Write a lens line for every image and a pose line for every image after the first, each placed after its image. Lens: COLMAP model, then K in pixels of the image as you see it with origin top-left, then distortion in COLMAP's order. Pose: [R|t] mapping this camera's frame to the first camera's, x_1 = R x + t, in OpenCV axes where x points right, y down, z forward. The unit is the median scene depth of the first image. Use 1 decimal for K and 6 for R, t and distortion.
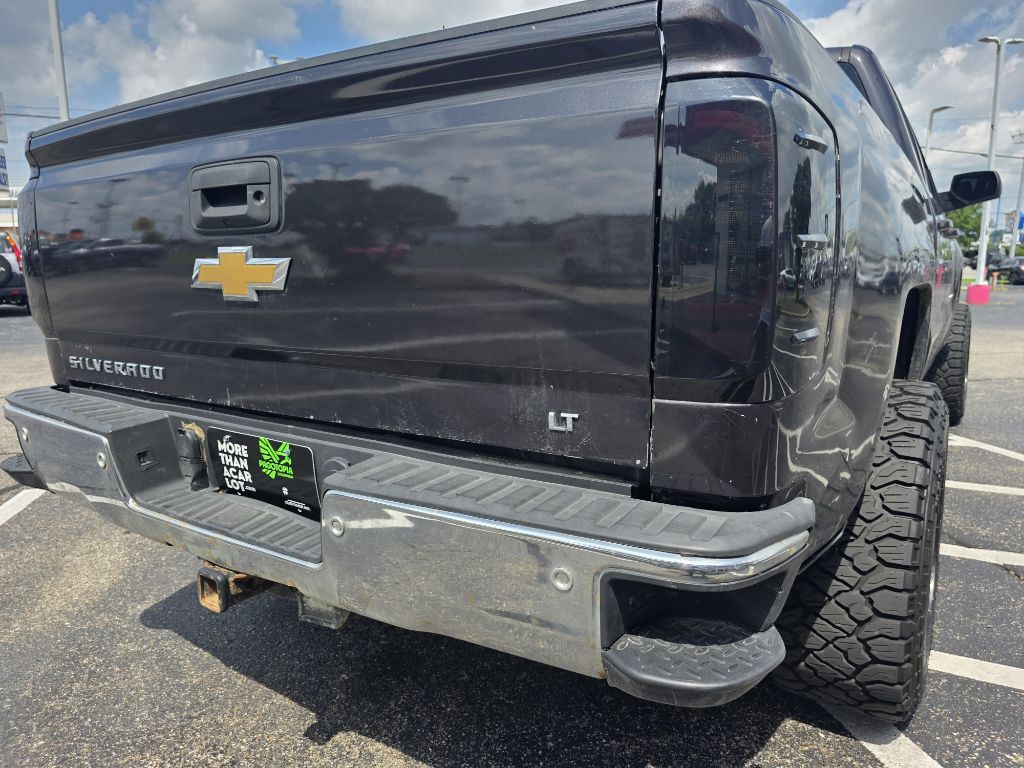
lens RADIAL K [[698.7, 0, 520.7], [0, 698.7, 388.9], [0, 0, 1]] dist [0.047600, -0.049546]
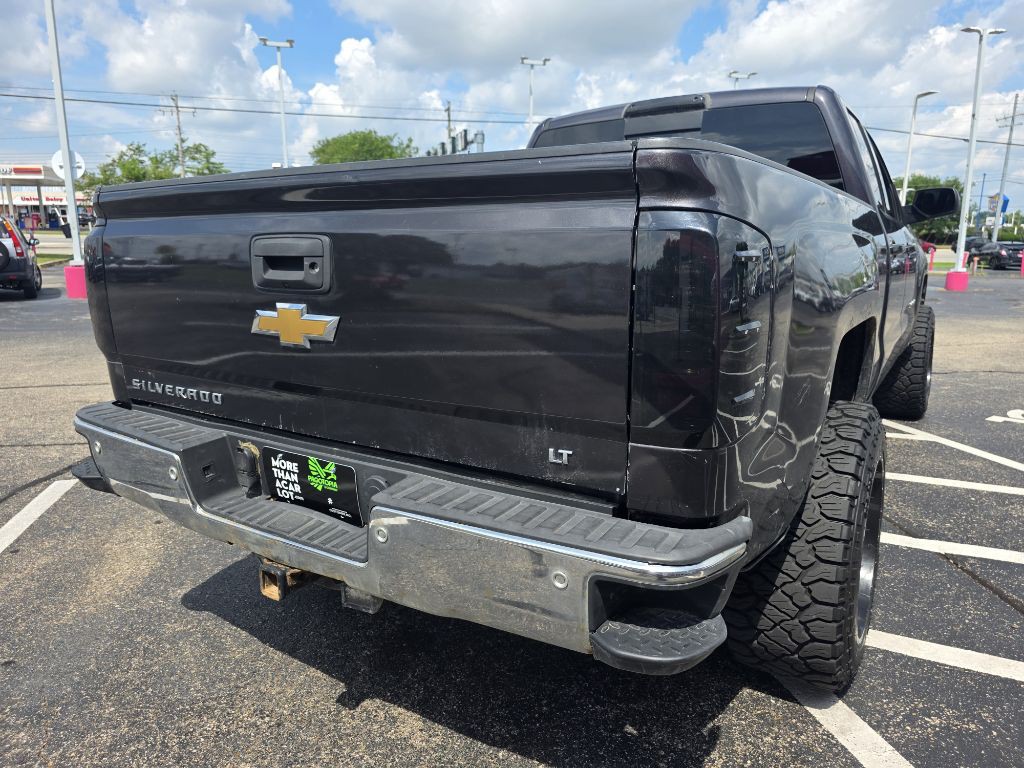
lens RADIAL K [[698.7, 0, 514.6], [0, 698.7, 378.4], [0, 0, 1]] dist [0.047600, -0.049546]
pose [[0.999951, 0.003404, 0.009349, -0.022783], [-0.003563, 0.999848, 0.017048, -0.075408], [-0.009289, -0.017080, 0.999811, -0.182800]]
